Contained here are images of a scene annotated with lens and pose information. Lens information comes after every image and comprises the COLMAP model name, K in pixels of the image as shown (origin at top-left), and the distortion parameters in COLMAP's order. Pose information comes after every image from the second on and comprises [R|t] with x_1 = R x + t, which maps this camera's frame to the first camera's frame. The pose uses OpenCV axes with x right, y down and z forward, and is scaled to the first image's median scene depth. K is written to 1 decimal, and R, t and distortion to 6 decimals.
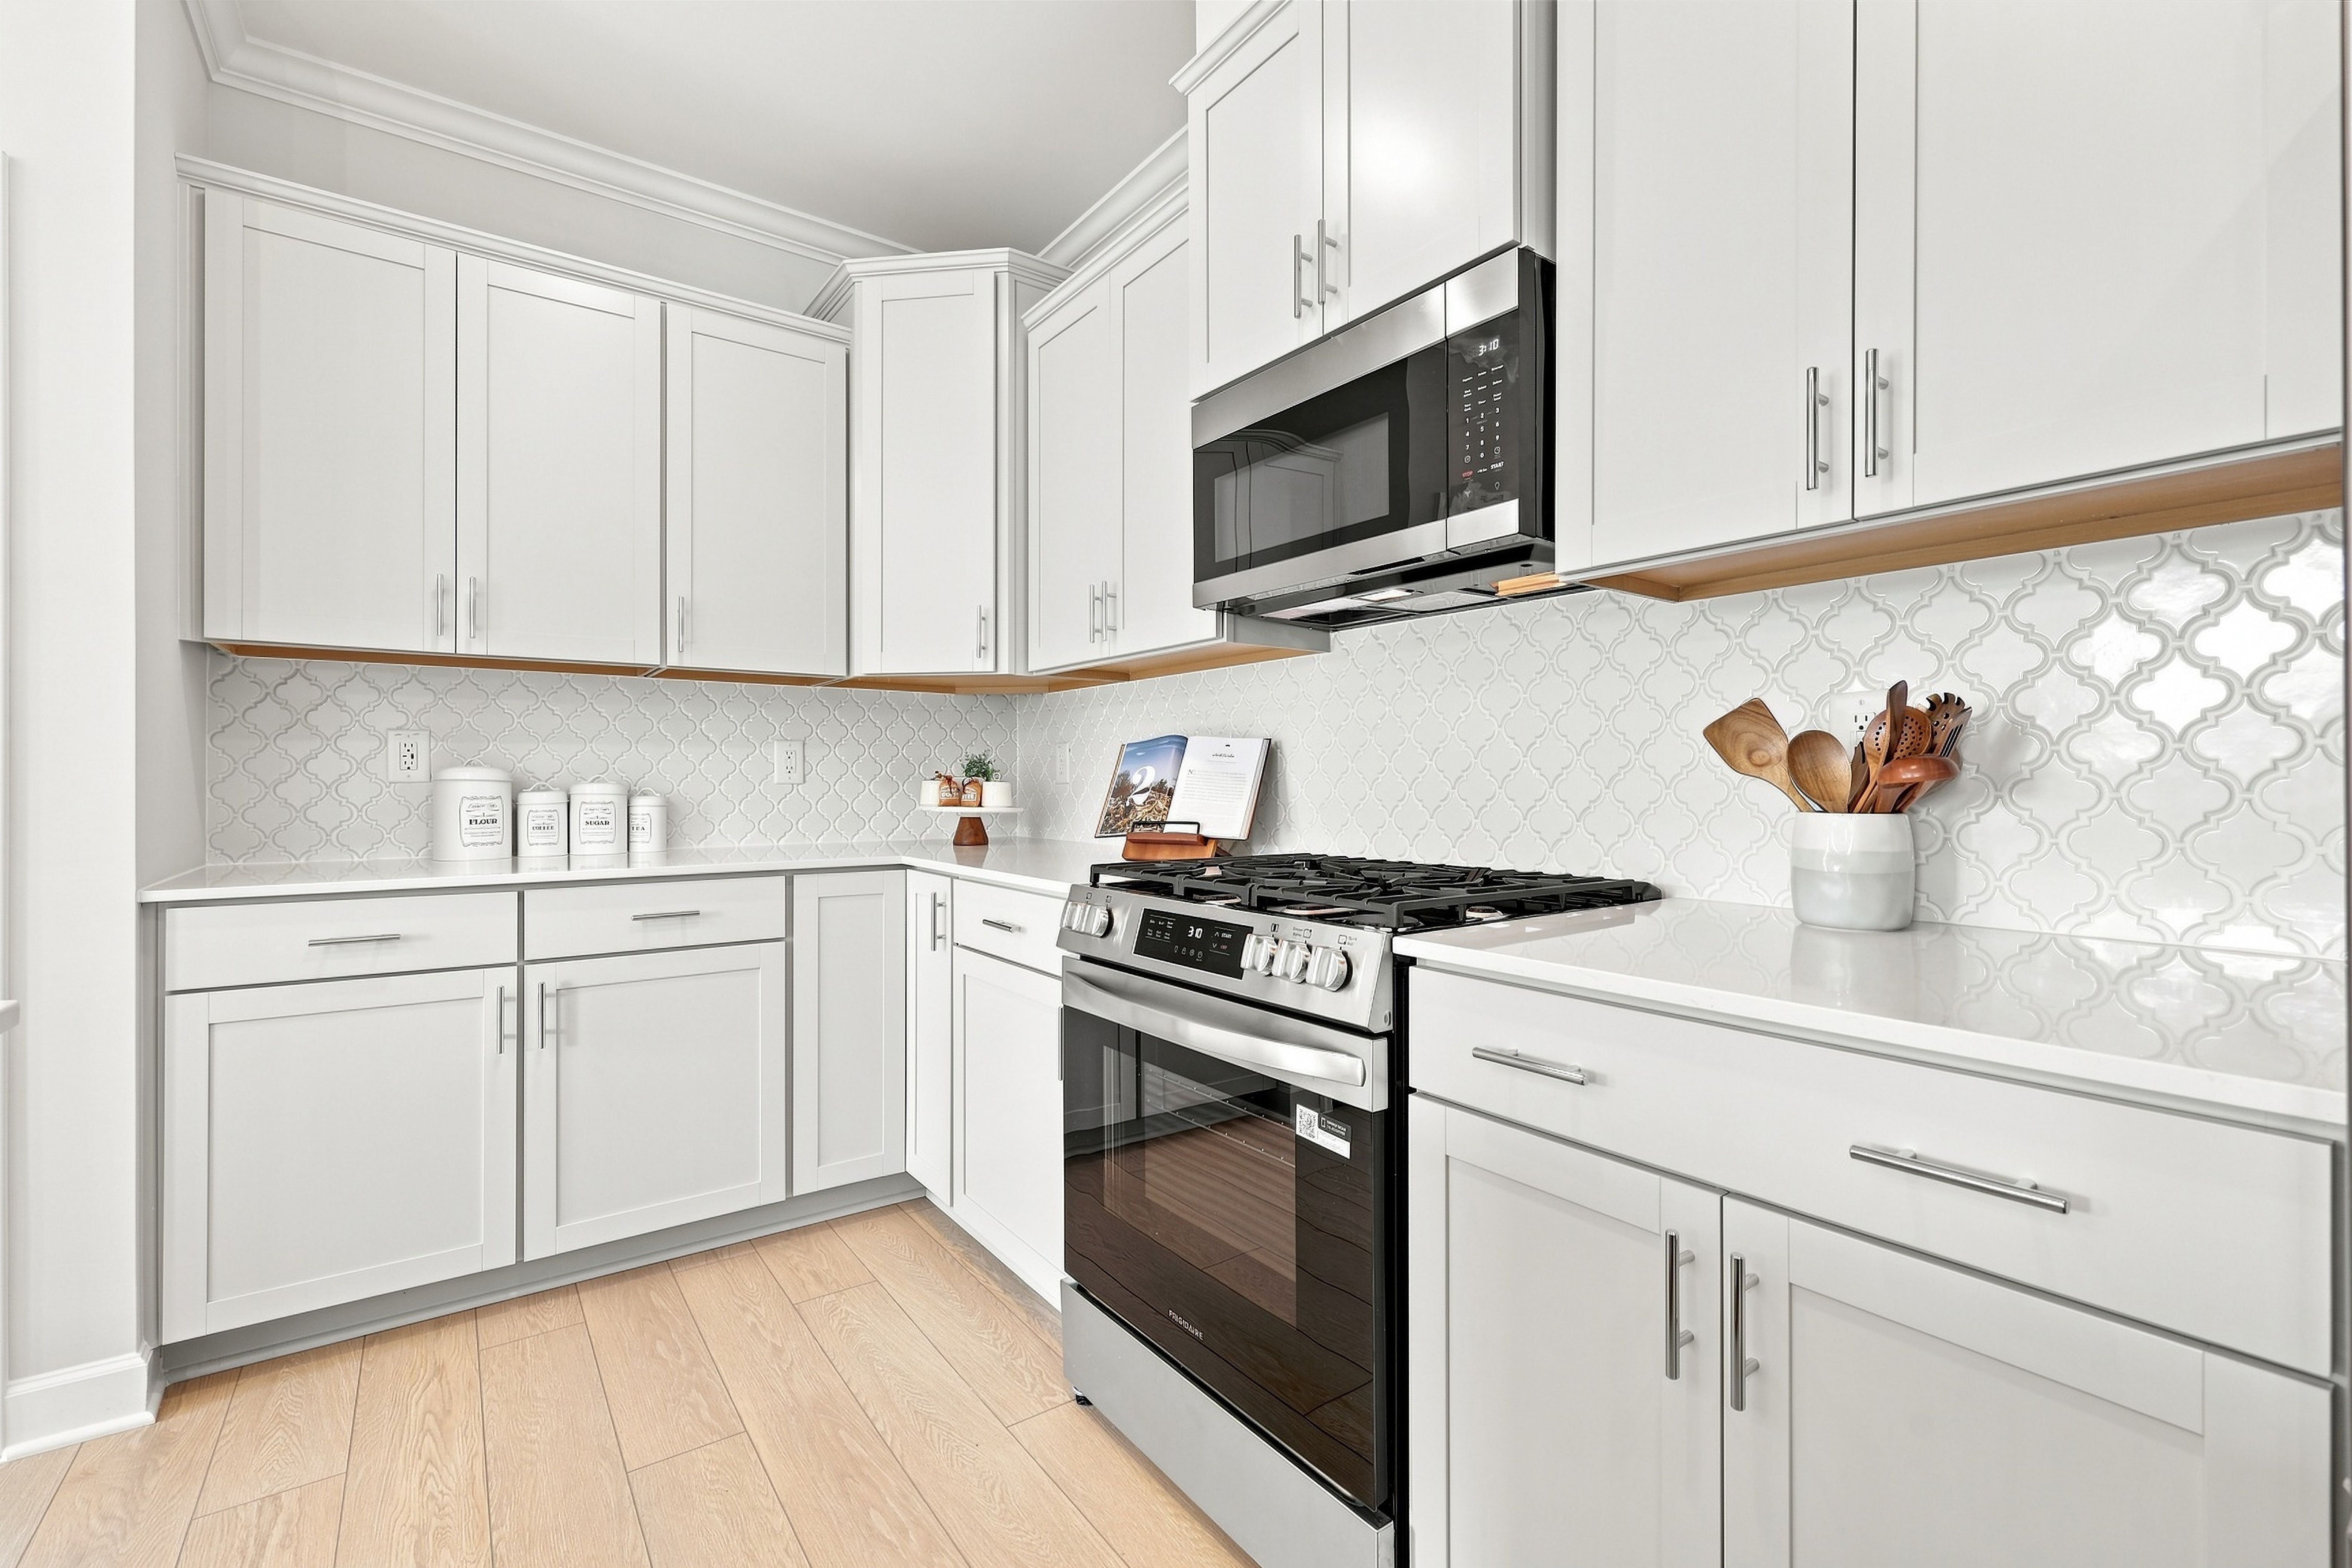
lens RADIAL K [[1030.2, 0, 1192.8], [0, 1030.2, 780.9], [0, 0, 1]] dist [0.003174, -0.000365]
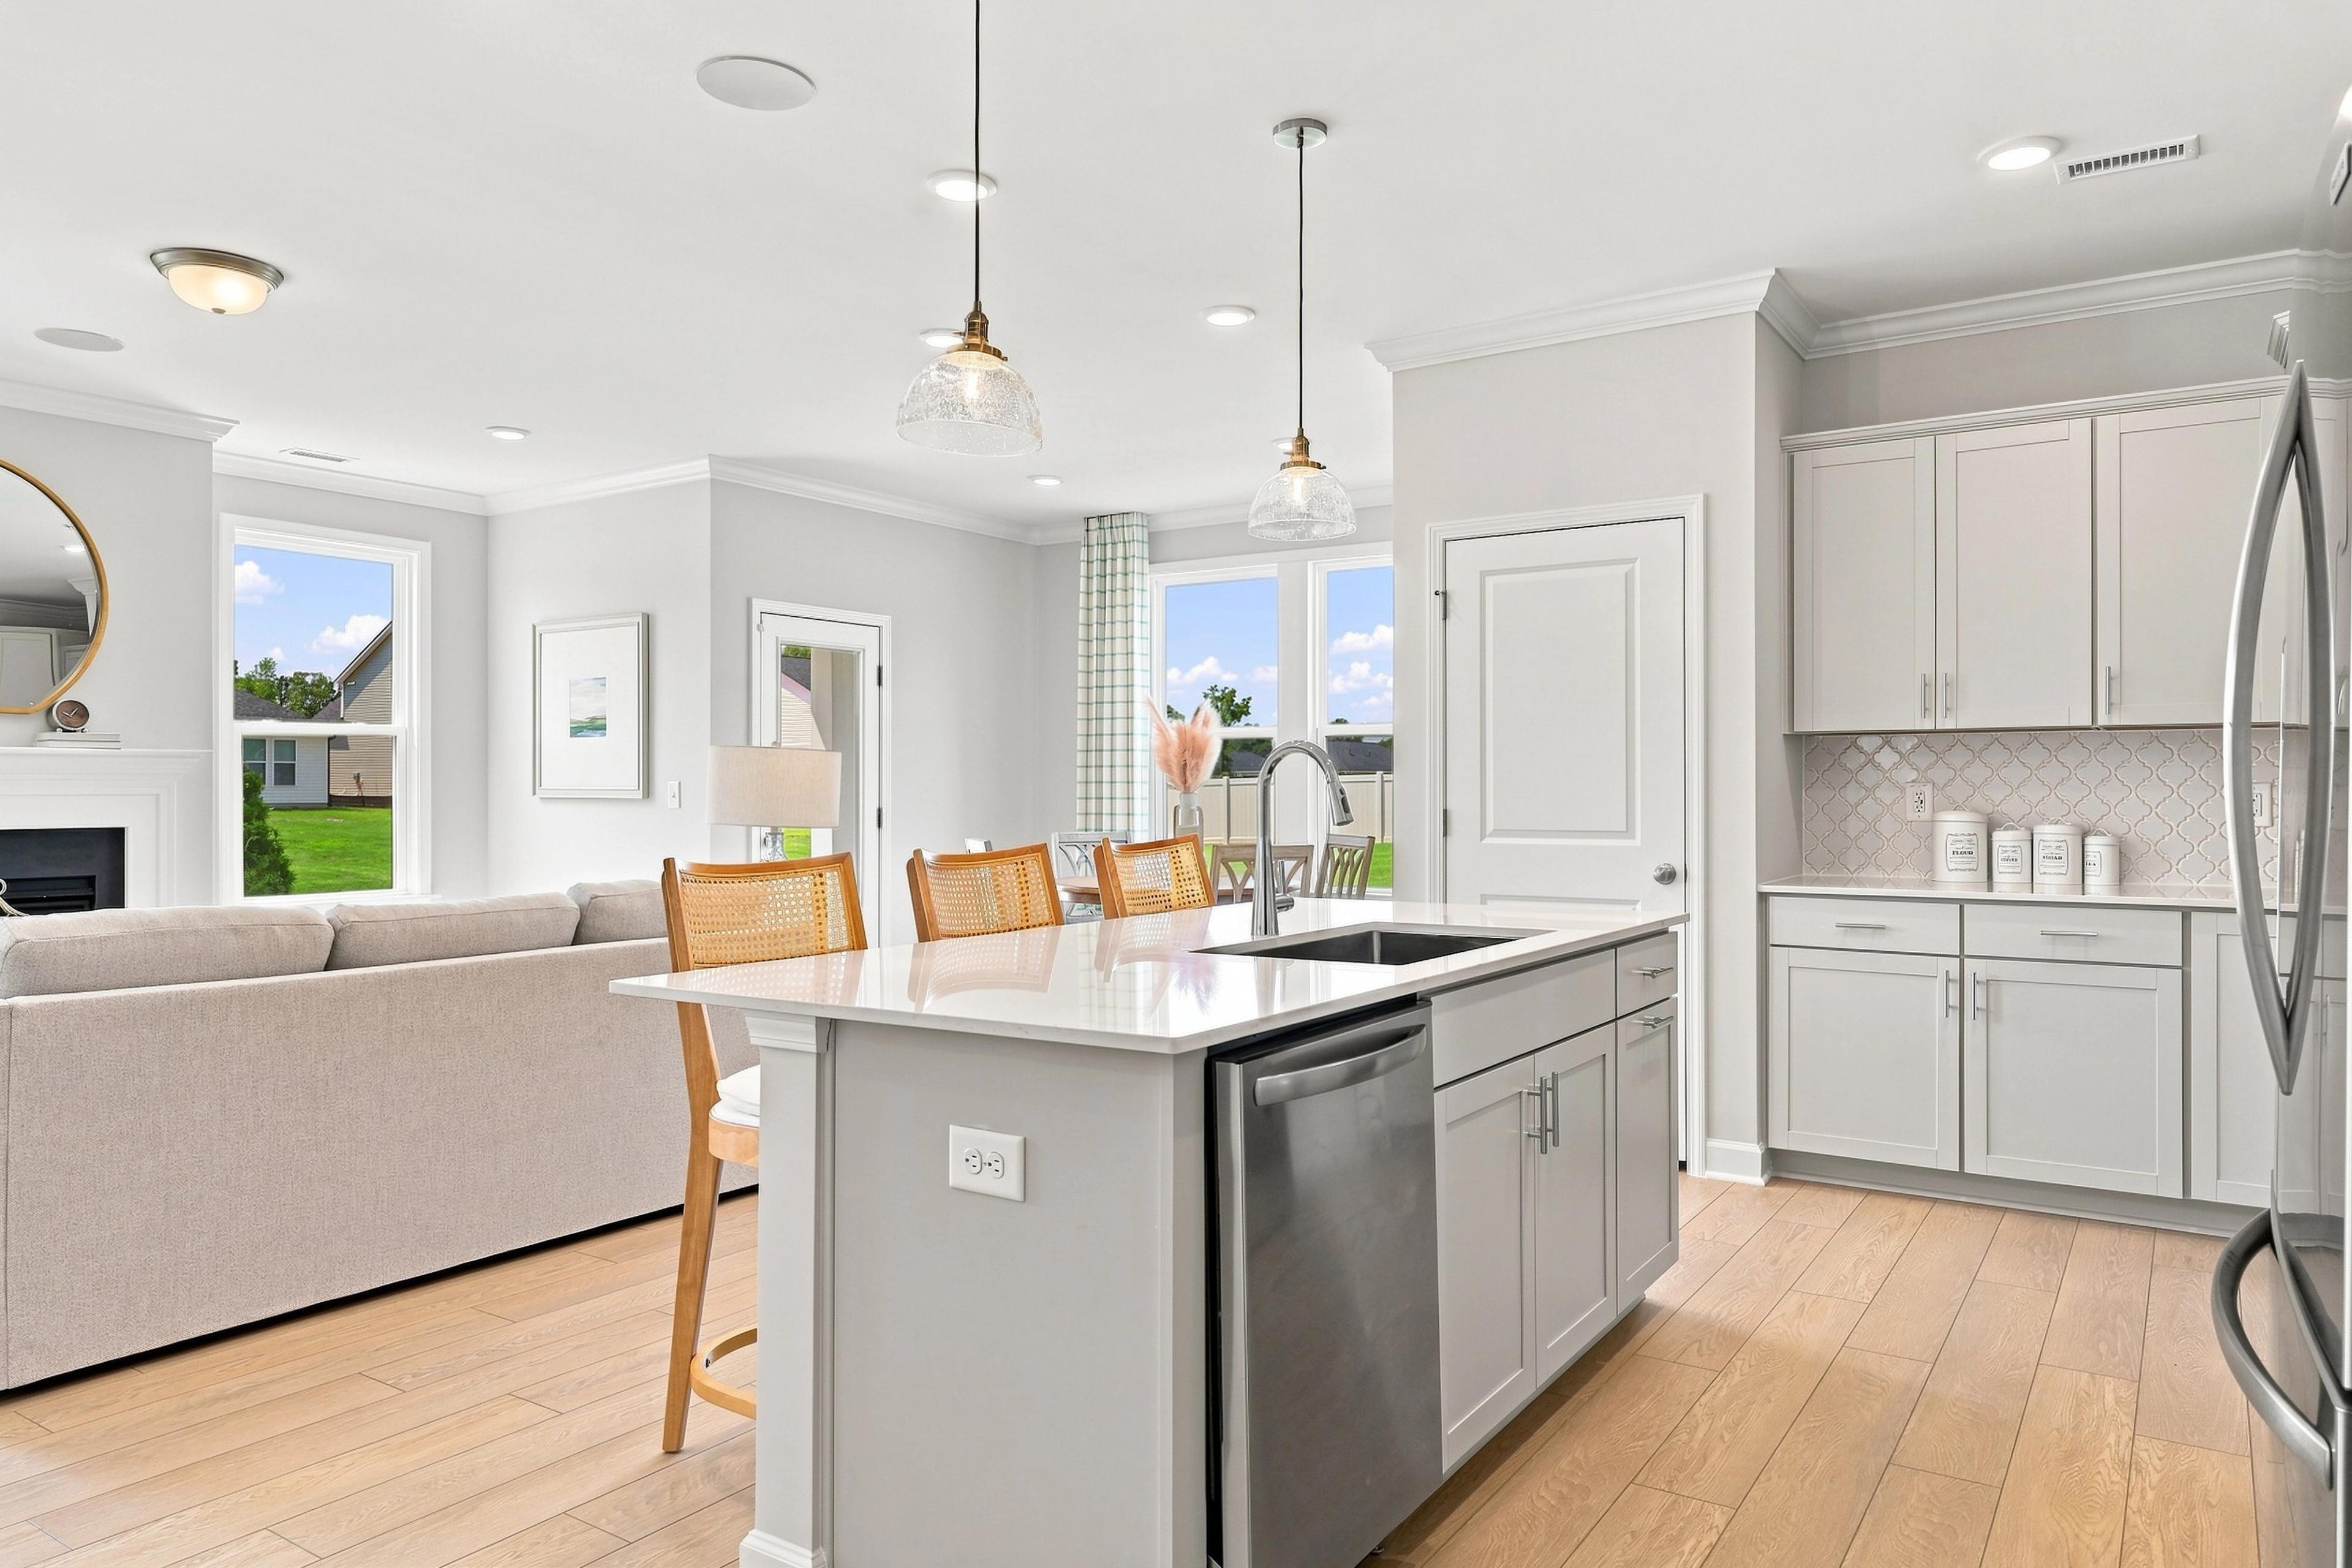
lens RADIAL K [[1528.9, 0, 1163.0], [0, 1528.9, 774.6], [0, 0, 1]] dist [-0.004218, 0.002108]
pose [[0.332875, -0.007794, -0.942939, 0.942270], [0.000667, 0.999968, -0.008031, -0.052604], [0.942971, 0.002045, 0.332869, -0.706496]]
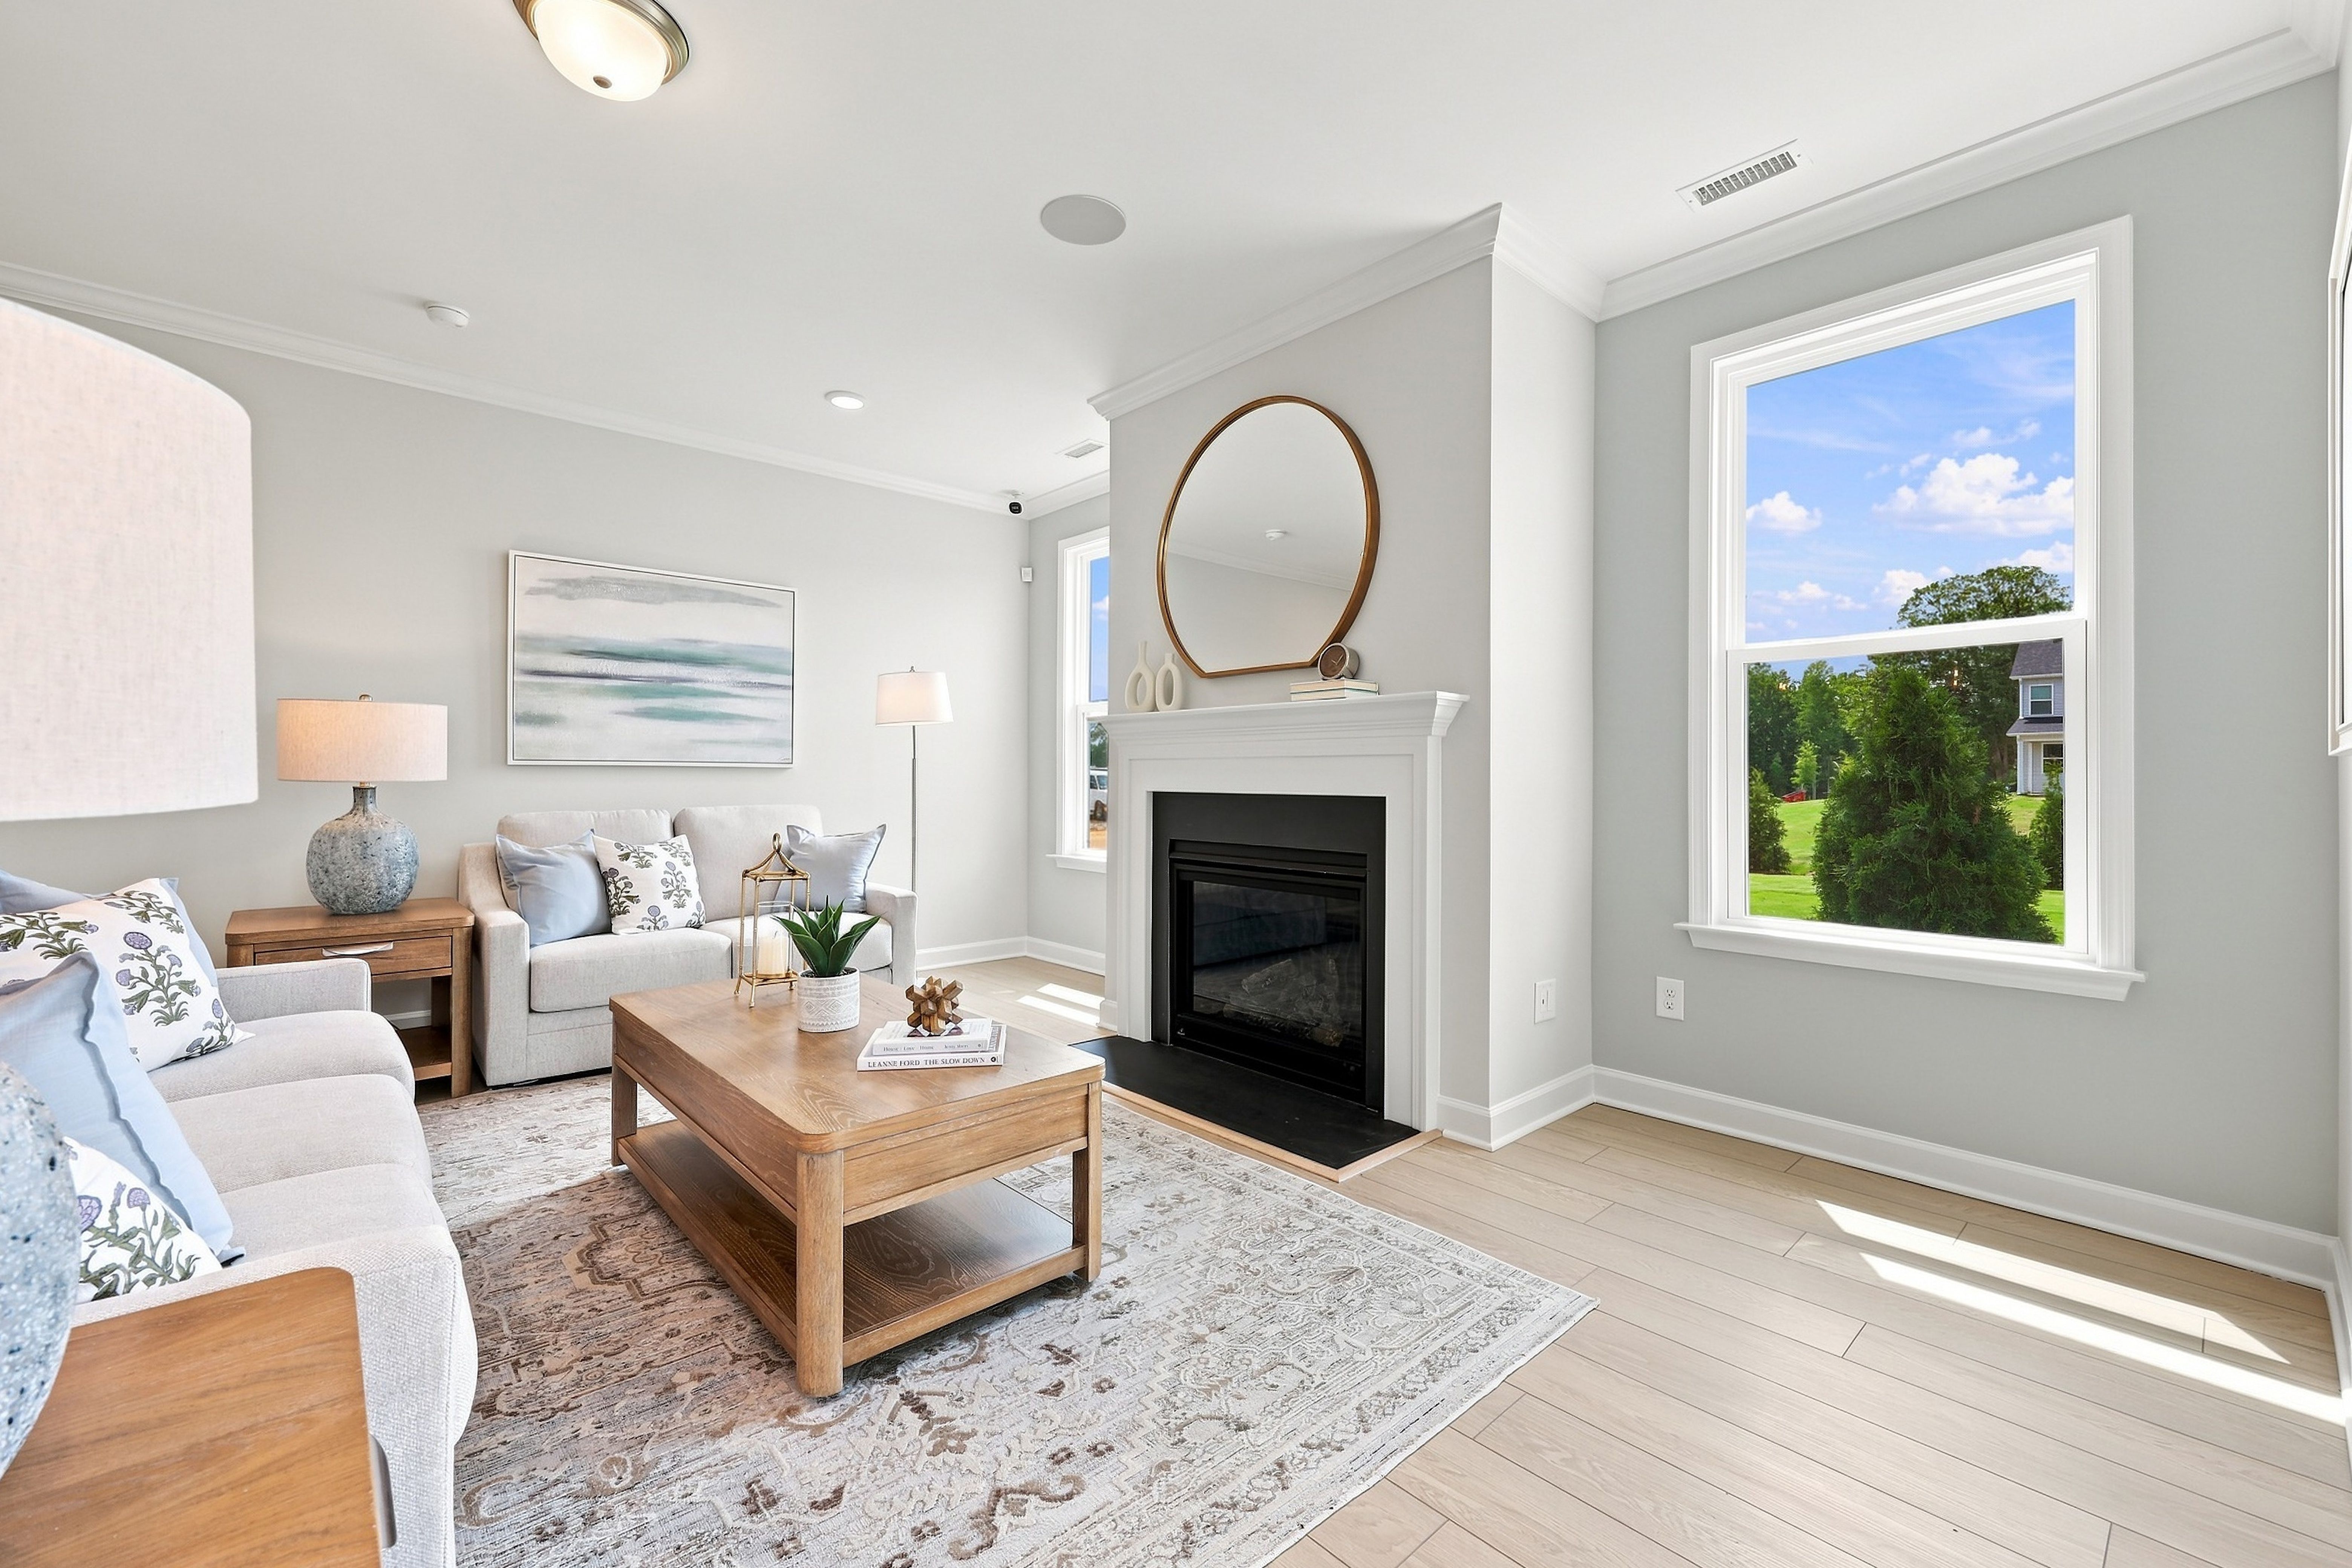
lens RADIAL K [[974.4, 0, 1186.1], [0, 974.4, 784.8], [0, 0, 1]] dist [0.003568, -0.001152]
pose [[-0.992877, -0.007213, -0.118929, -2.068255], [-0.007861, 0.999957, 0.004982, 0.001847], [0.118888, 0.005881, -0.992890, -0.147488]]
